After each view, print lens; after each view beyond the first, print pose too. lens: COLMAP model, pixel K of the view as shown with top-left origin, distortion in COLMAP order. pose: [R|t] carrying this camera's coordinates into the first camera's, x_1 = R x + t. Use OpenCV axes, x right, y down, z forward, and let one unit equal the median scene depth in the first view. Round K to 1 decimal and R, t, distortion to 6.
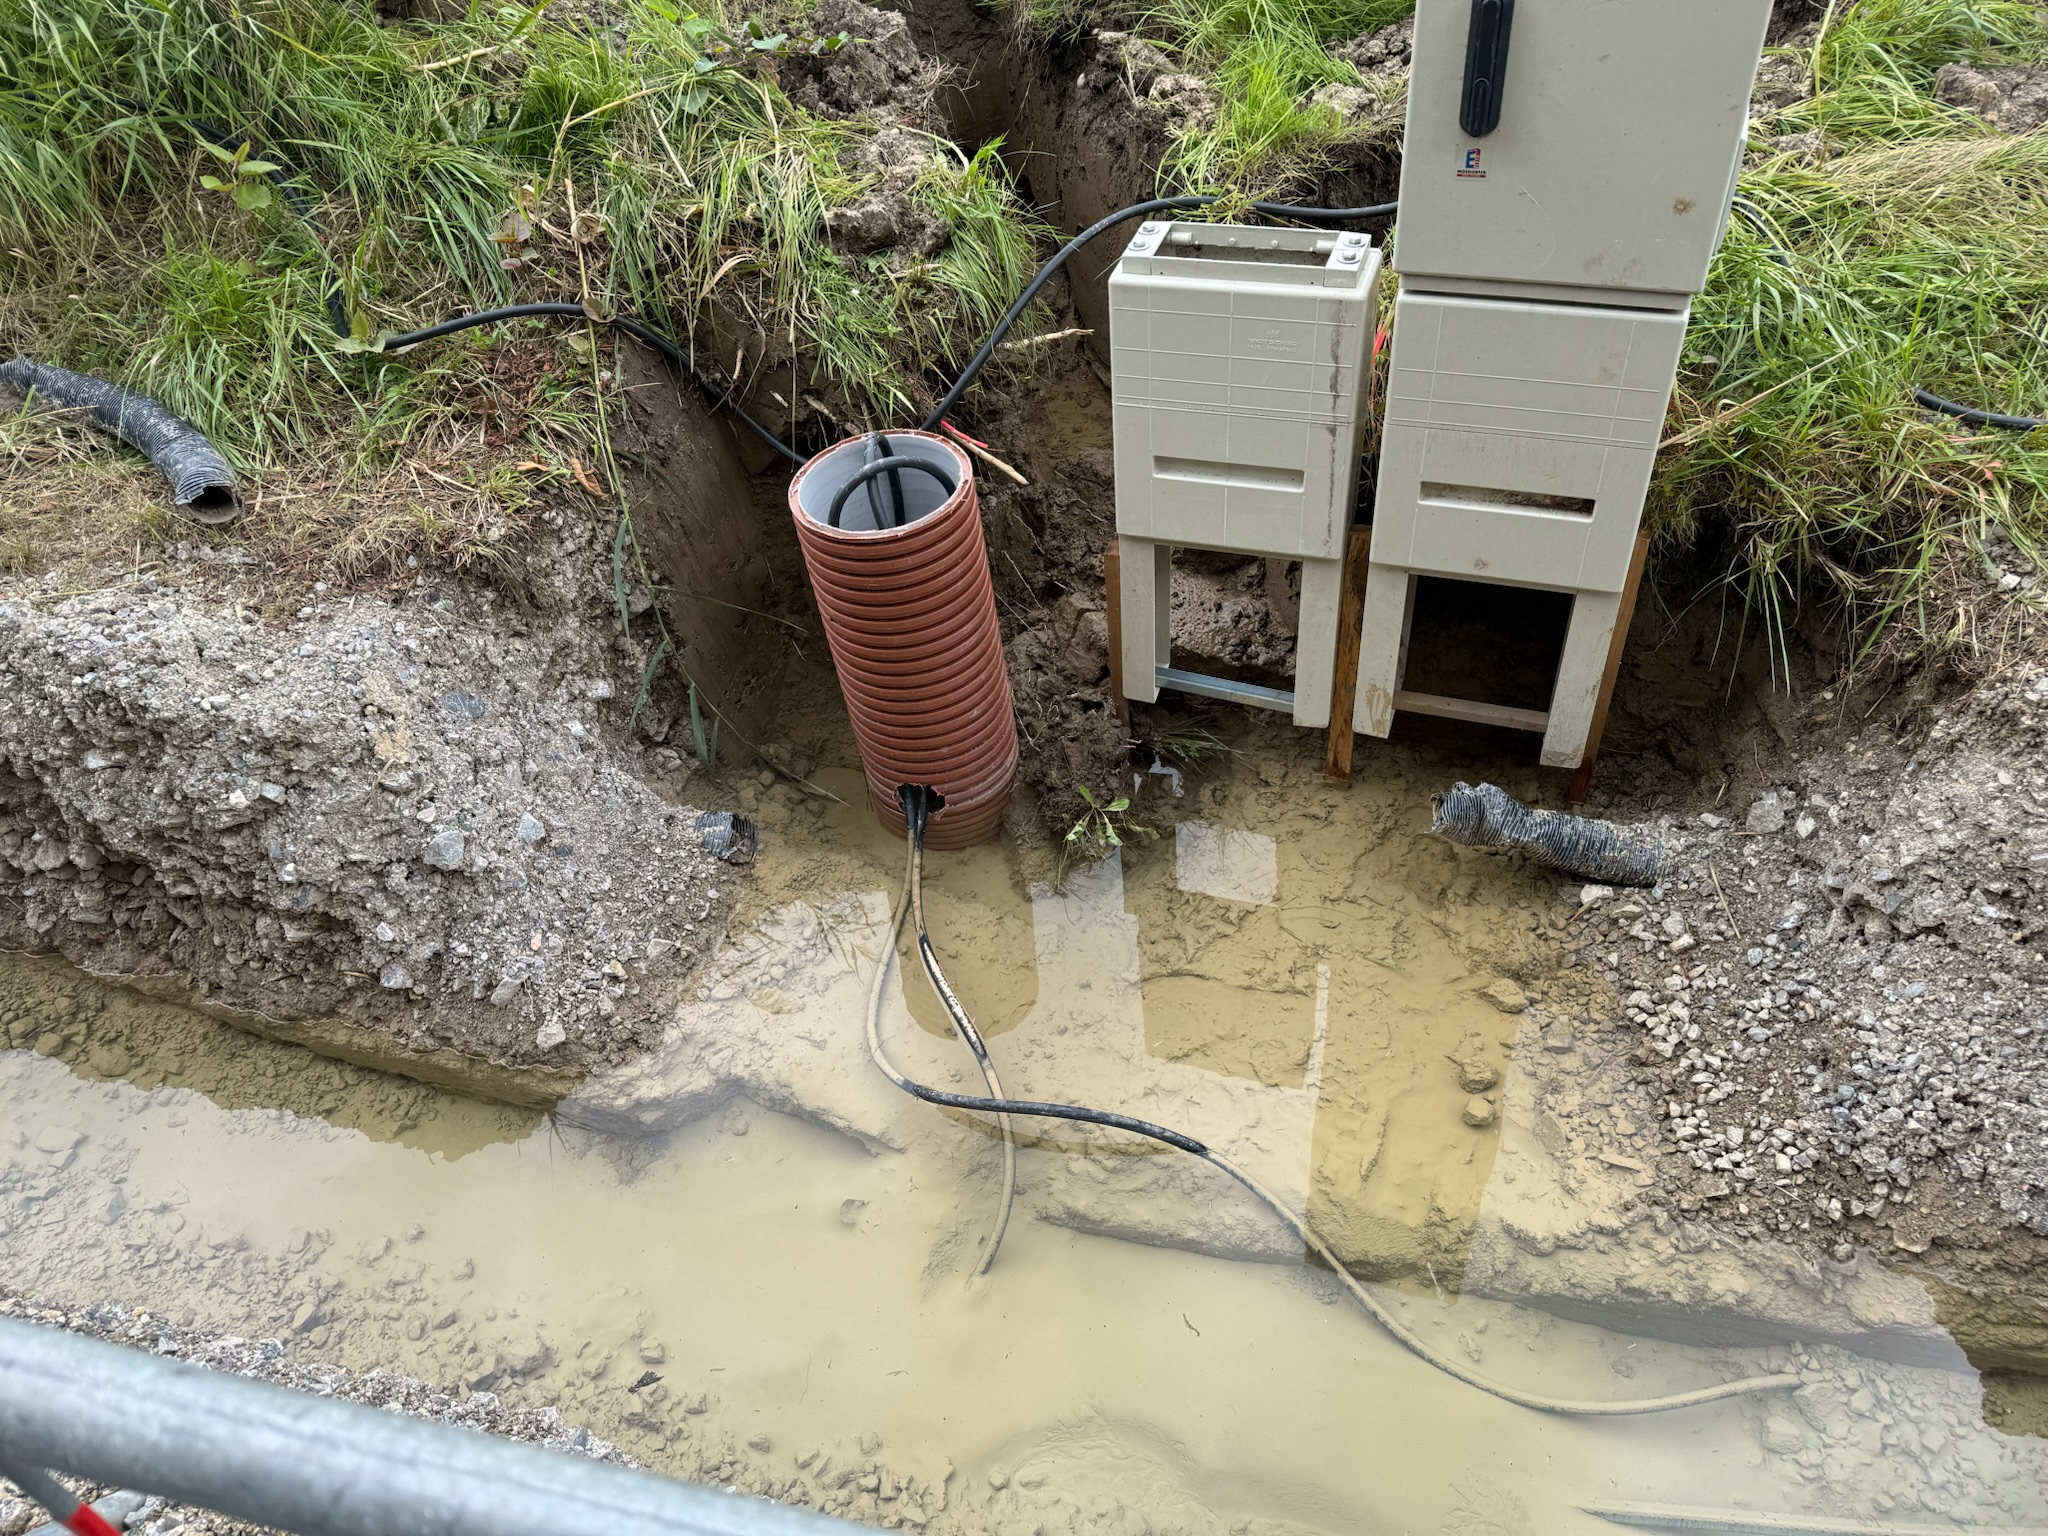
lens RADIAL K [[1446.9, 0, 1023.9], [0, 1446.9, 775.8], [0, 0, 1]] dist [0.043669, -0.056271]
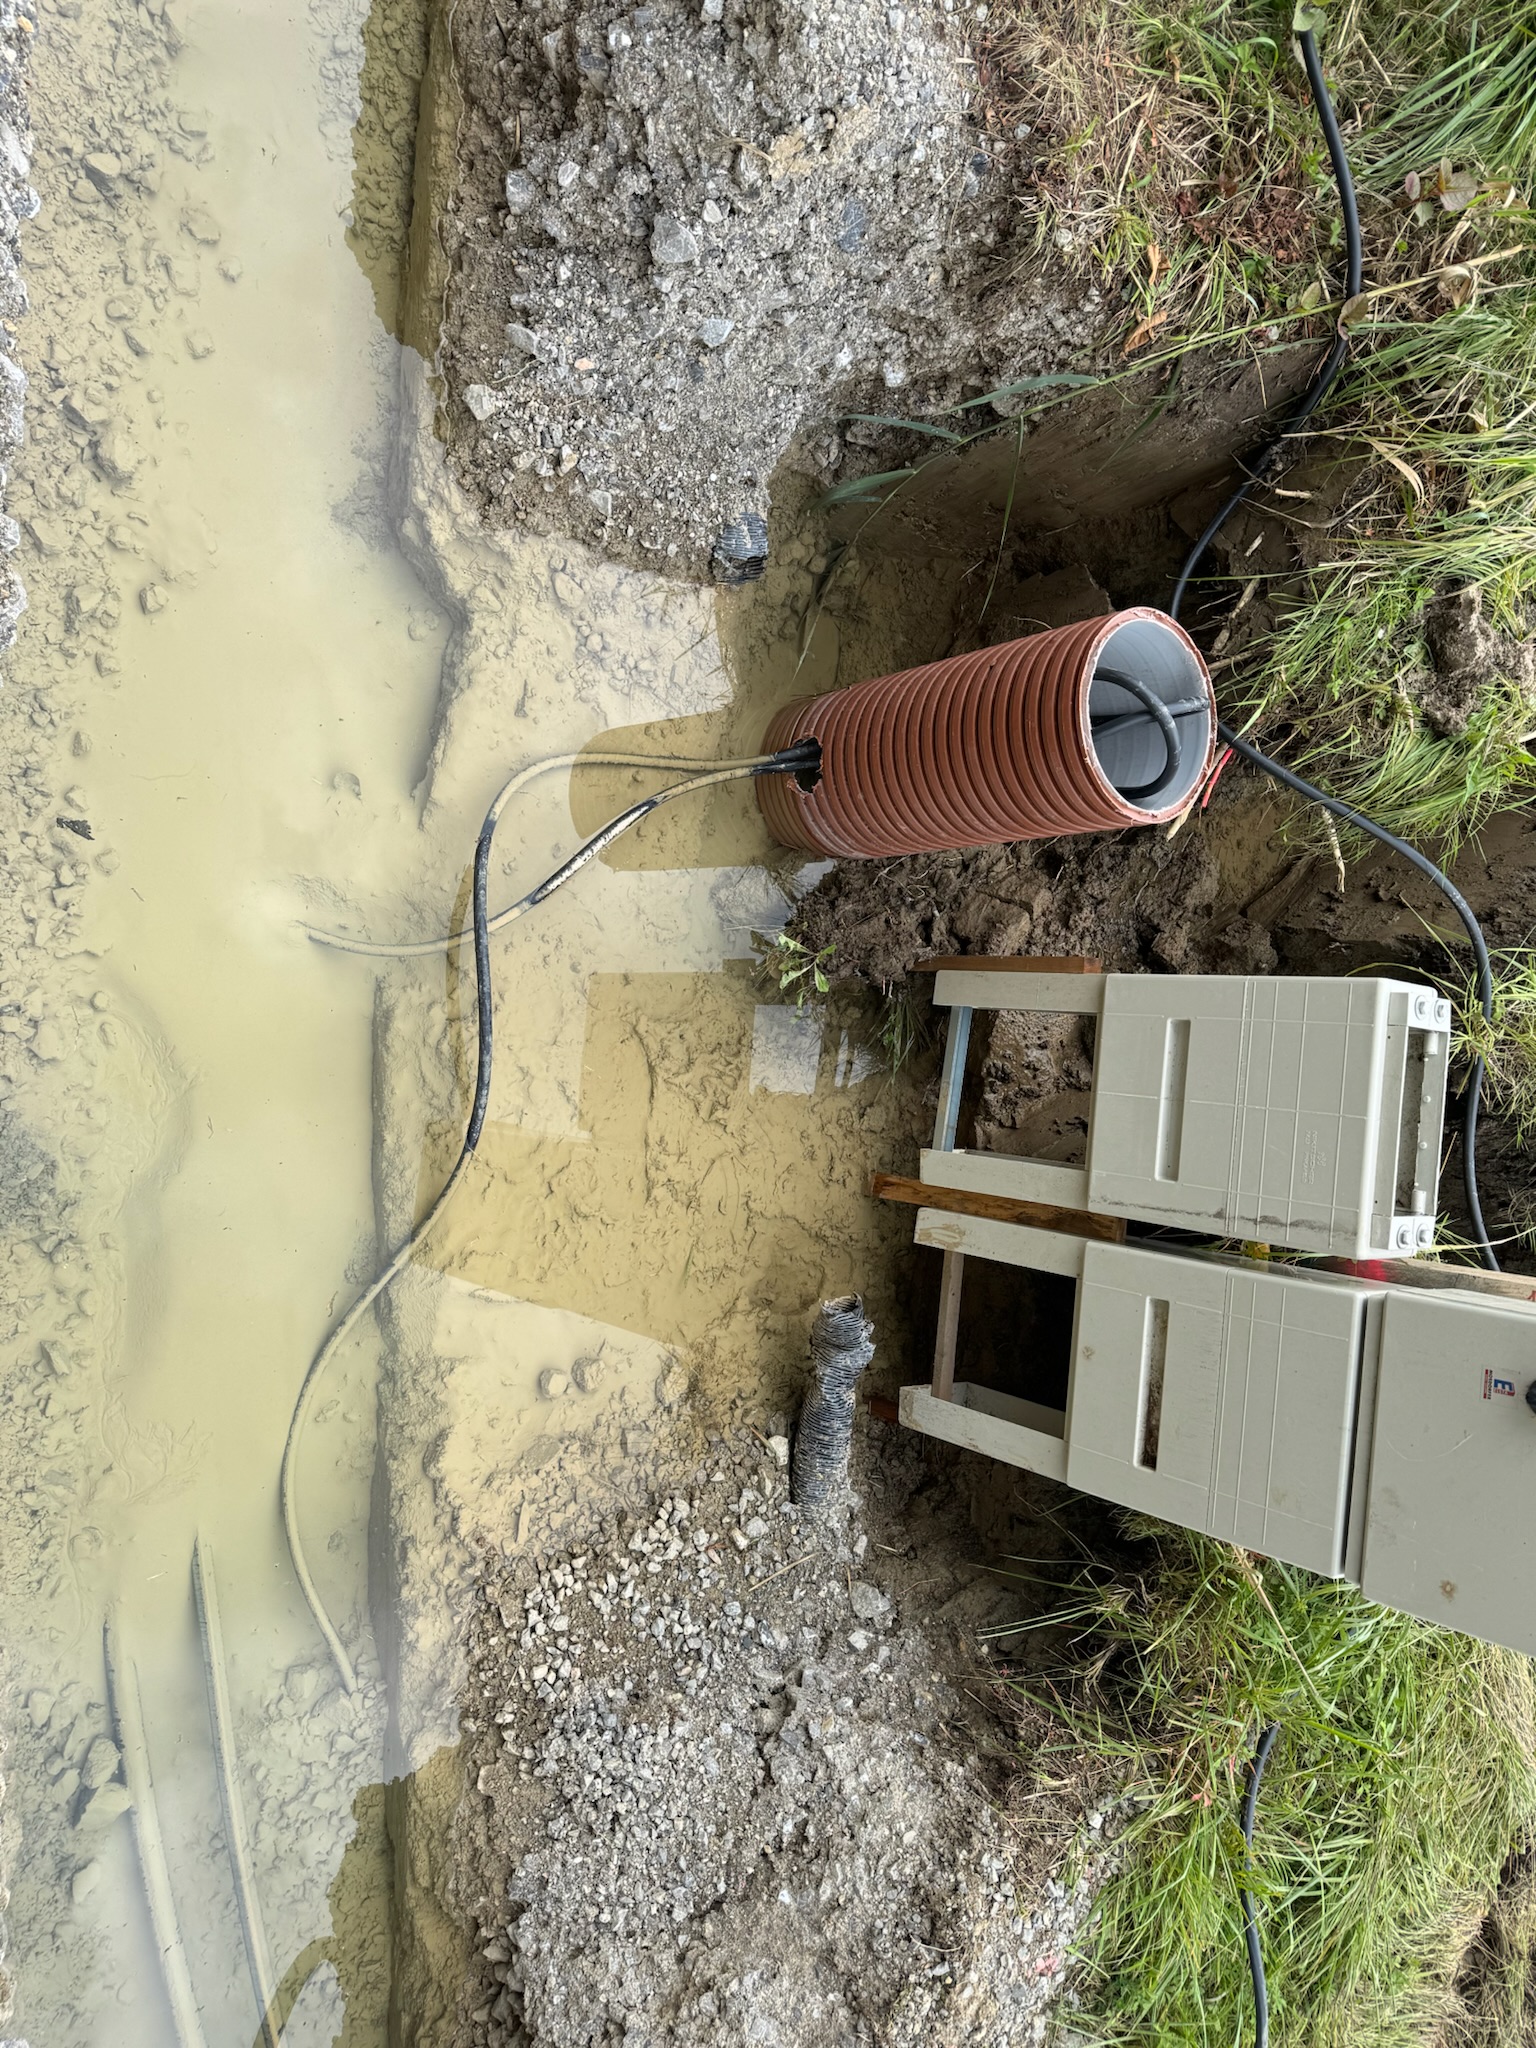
lens RADIAL K [[1446.9, 0, 779.9], [0, 1446.9, 1026.3], [0, 0, 1]] dist [0.043669, -0.056271]
pose [[0.112169, 0.960277, 0.255512, -0.174531], [-0.989656, 0.084813, 0.115709, -0.068866], [0.089442, -0.265848, 0.959857, 0.085322]]
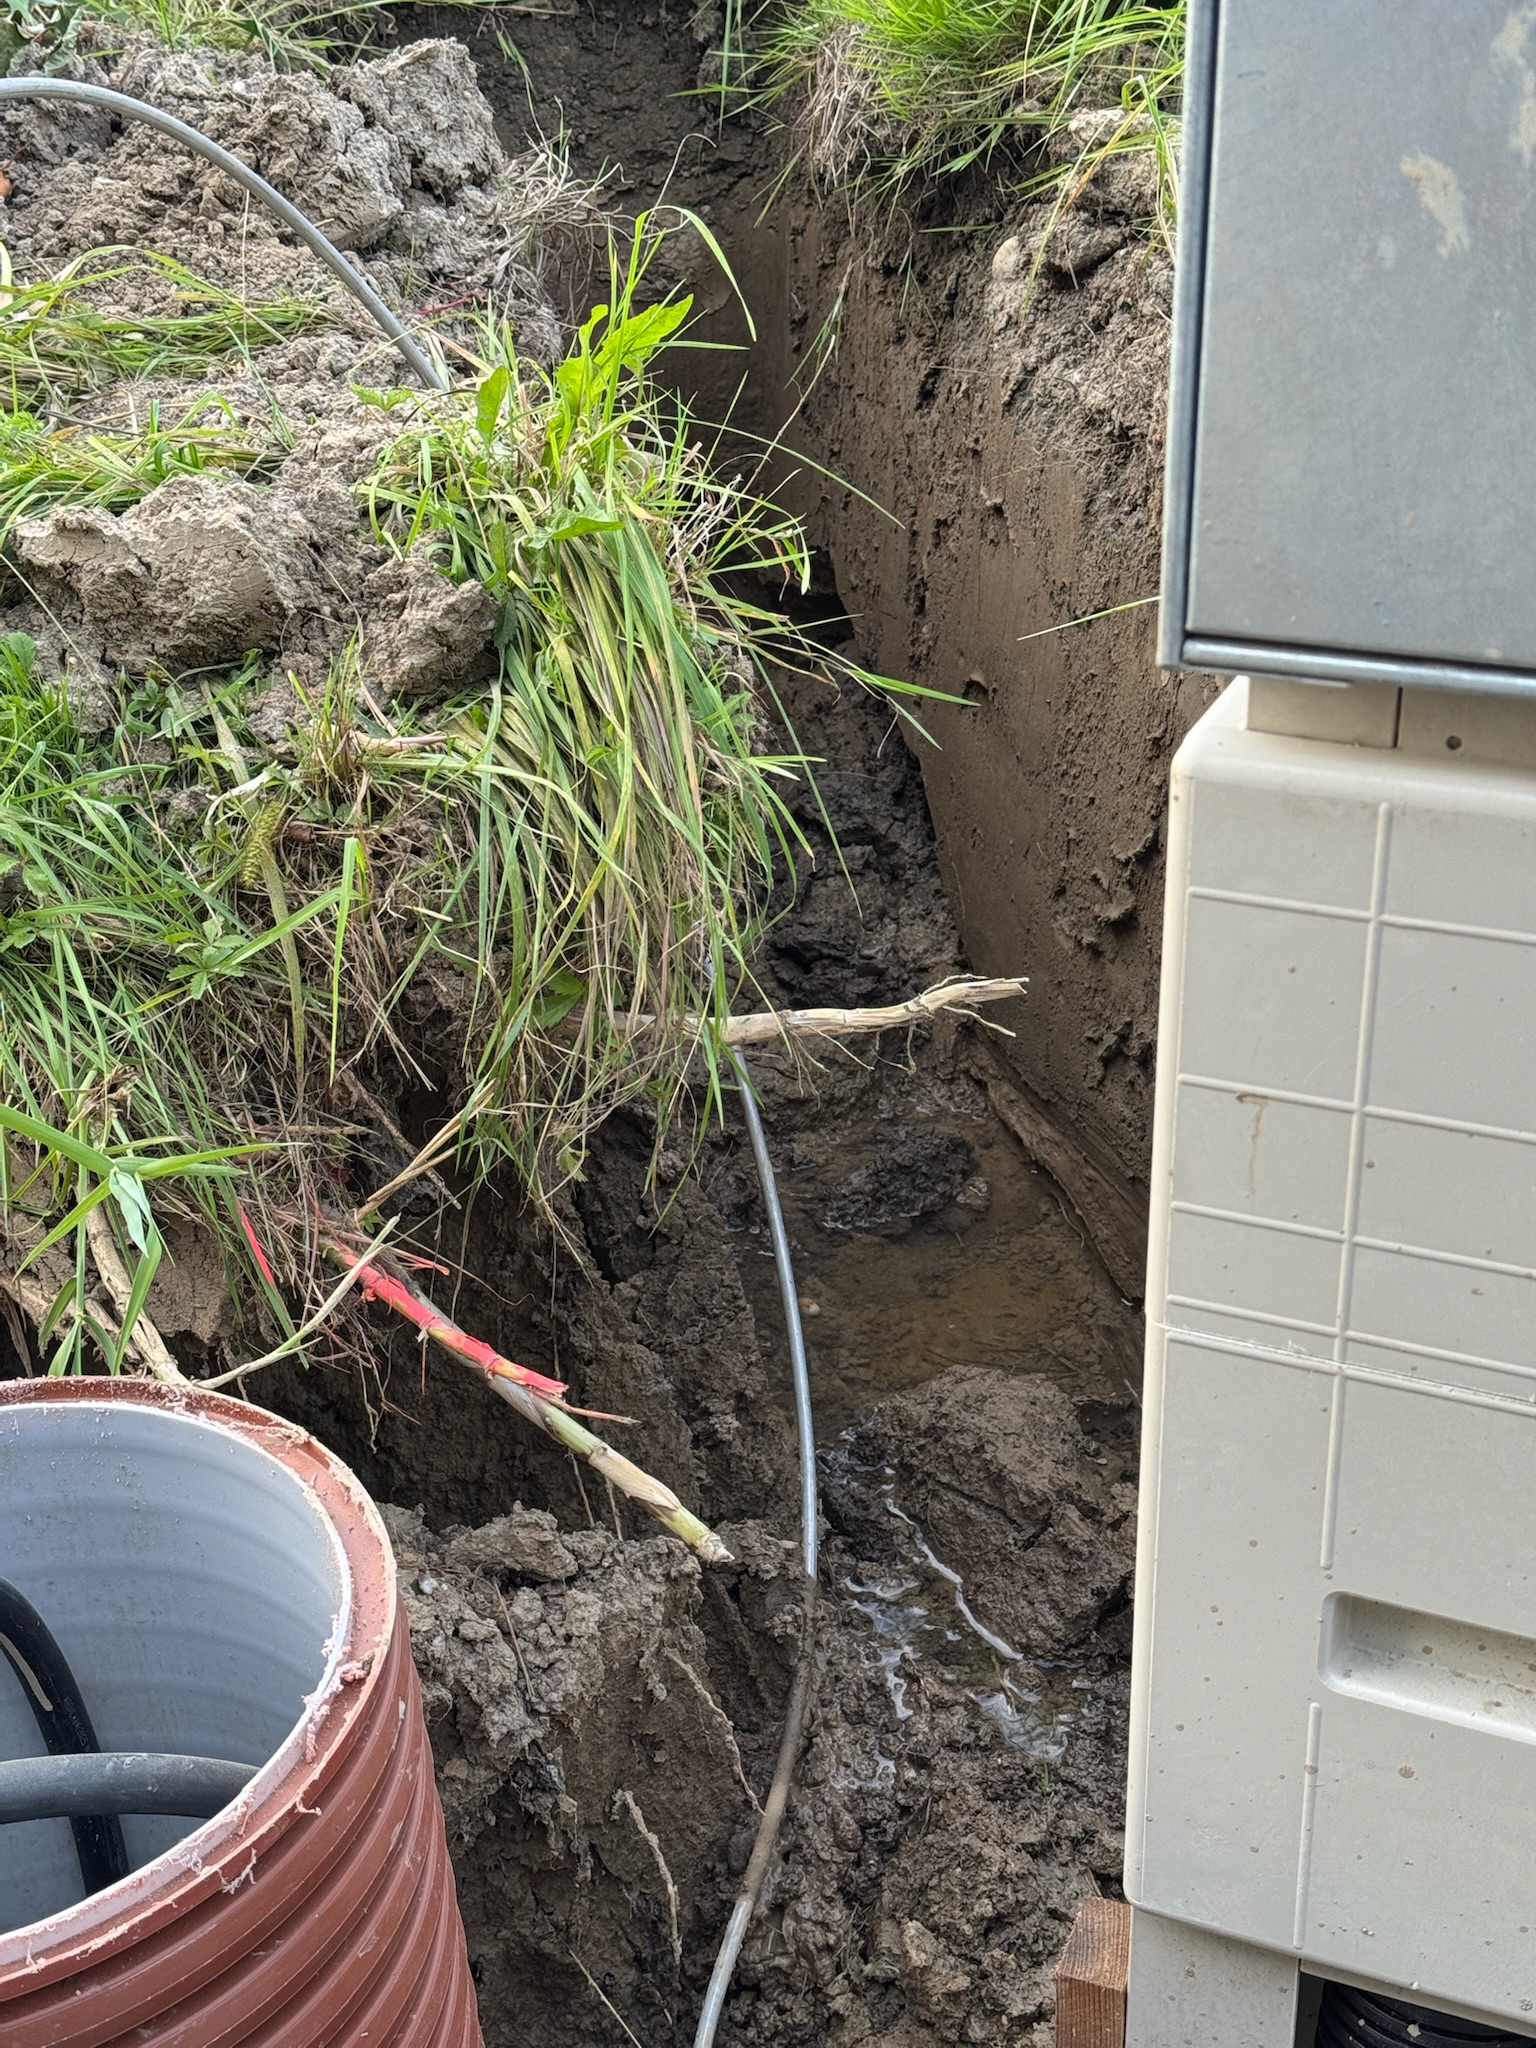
lens RADIAL K [[2868.3, 0, 785.0], [0, 2868.3, 1034.7], [0, 0, 1]] dist [0.041769, 0.000000]
pose [[0.997510, 0.069214, -0.013572, 0.015482], [-0.070320, 0.961036, -0.267331, -0.192619], [-0.005460, 0.267619, 0.963509, 0.601568]]
